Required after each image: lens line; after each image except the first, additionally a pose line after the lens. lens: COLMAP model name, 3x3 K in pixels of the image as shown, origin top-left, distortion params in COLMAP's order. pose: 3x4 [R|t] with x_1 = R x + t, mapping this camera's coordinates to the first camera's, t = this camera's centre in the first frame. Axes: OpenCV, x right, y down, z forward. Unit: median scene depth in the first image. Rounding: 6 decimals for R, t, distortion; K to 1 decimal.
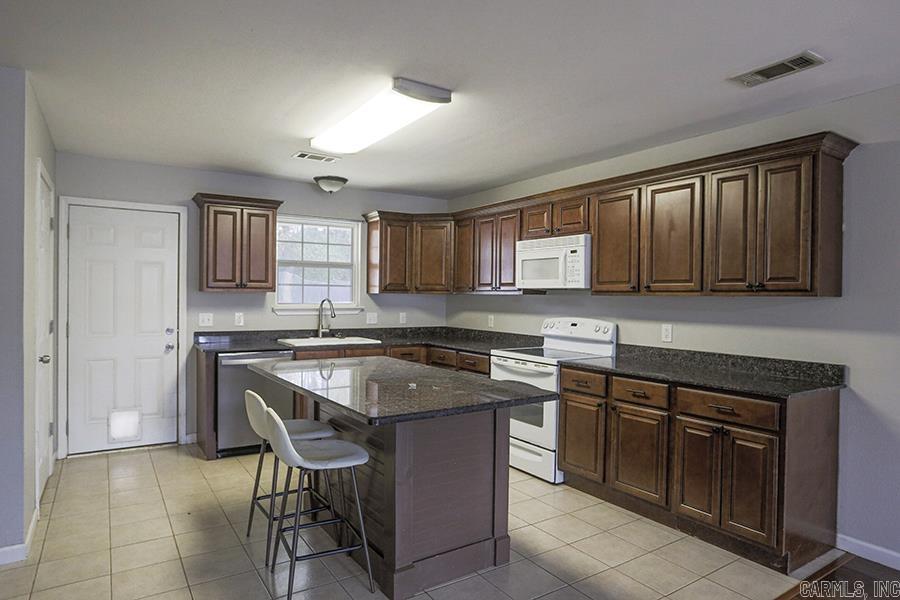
lens RADIAL K [[528.9, 0, 425.7], [0, 528.9, 292.5], [0, 0, 1]] dist [-0.045208, 0.004209]
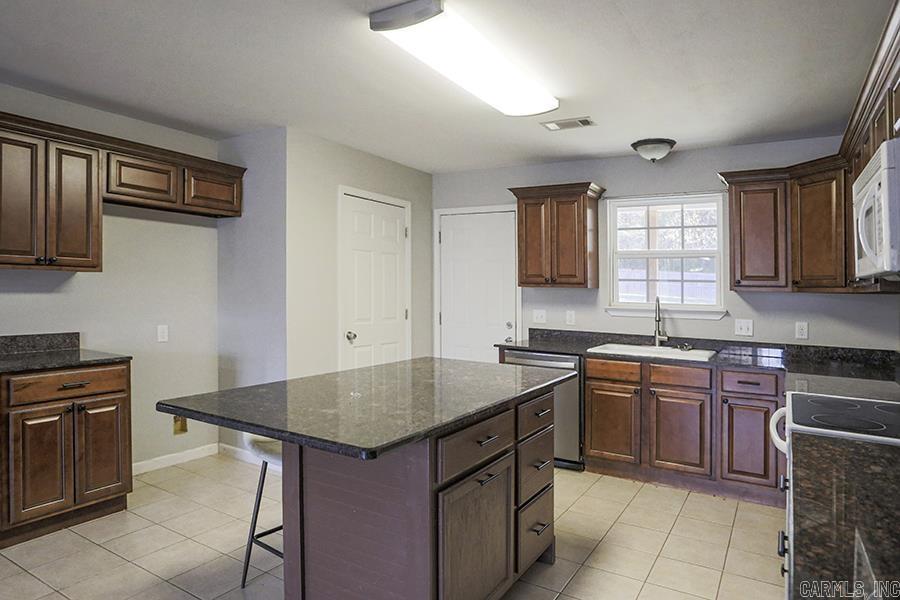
lens RADIAL K [[528.9, 0, 460.4], [0, 528.9, 278.7], [0, 0, 1]] dist [-0.045208, 0.004209]
pose [[0.471814, -0.016949, -0.881535, 0.403142], [-0.013684, 0.999554, -0.026542, 0.010481], [0.881592, 0.024586, 0.471372, 0.418579]]
